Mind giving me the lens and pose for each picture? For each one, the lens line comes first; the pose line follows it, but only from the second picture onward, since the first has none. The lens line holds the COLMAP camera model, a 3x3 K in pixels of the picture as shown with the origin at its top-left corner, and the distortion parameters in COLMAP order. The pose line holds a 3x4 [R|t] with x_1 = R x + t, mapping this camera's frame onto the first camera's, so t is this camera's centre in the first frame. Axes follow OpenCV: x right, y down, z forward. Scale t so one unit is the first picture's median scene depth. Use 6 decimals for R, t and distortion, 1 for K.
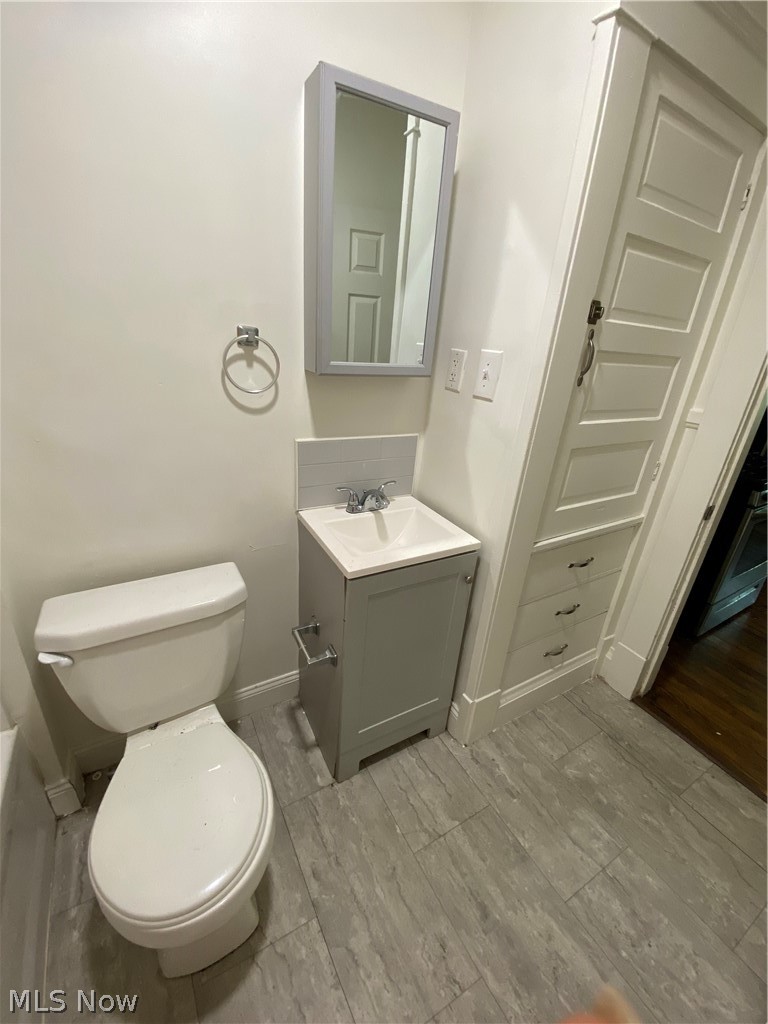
lens RADIAL K [[414.8, 0, 384.0], [0, 414.8, 512.0], [0, 0, 1]] dist [0.029214, -0.023180]
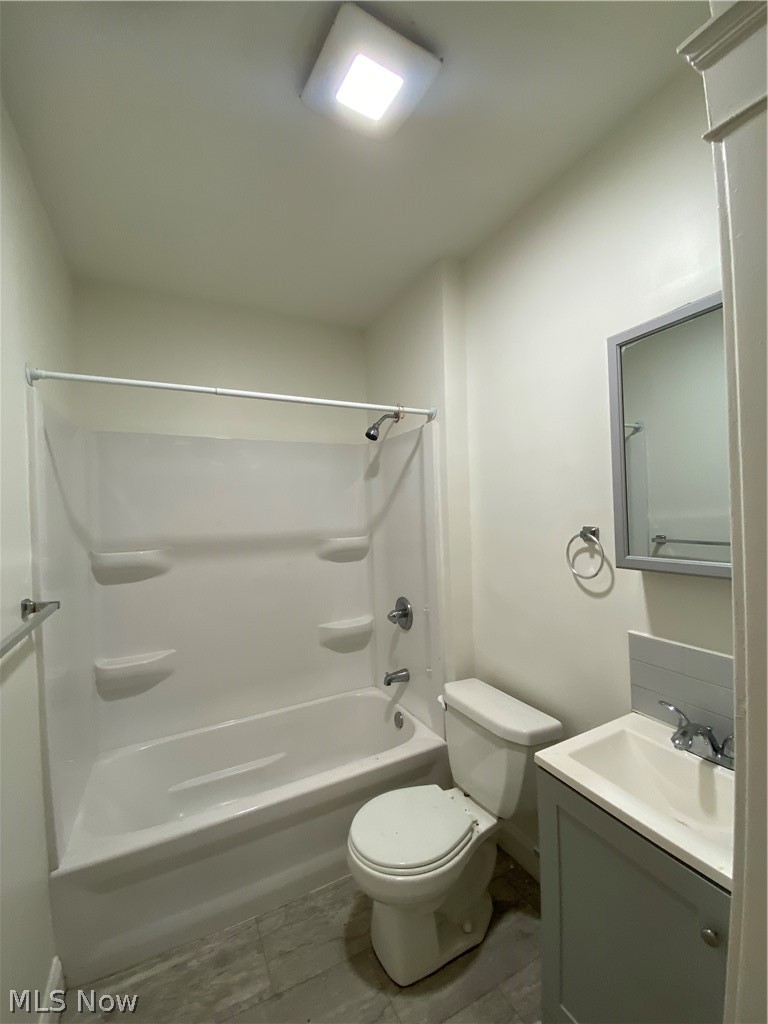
lens RADIAL K [[414.8, 0, 384.0], [0, 414.8, 512.0], [0, 0, 1]] dist [0.029214, -0.023180]
pose [[-0.045917, -0.065179, -0.996817, 0.807687], [-0.360125, 0.931850, -0.044342, -0.183436], [0.931774, 0.356942, -0.066260, 0.436039]]
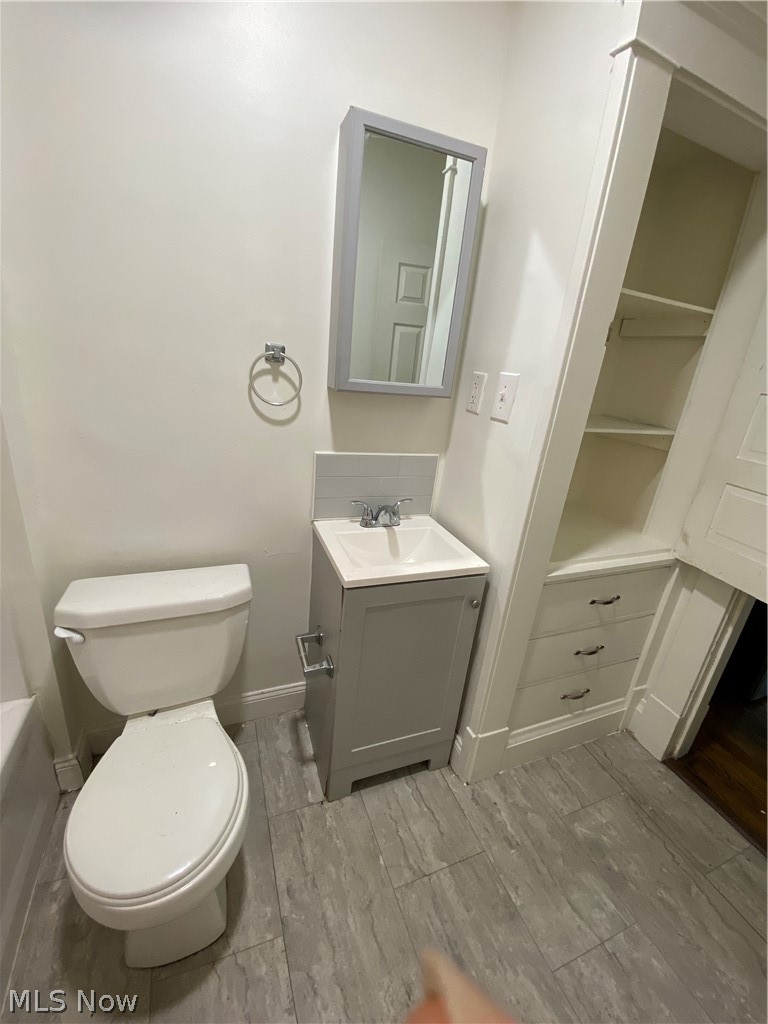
lens RADIAL K [[414.8, 0, 384.0], [0, 414.8, 512.0], [0, 0, 1]] dist [0.029214, -0.023180]
pose [[0.989499, 0.070784, -0.126020, 0.102185], [-0.079292, 0.994806, -0.063825, 0.028953], [0.120848, 0.073147, 0.989972, -0.000985]]
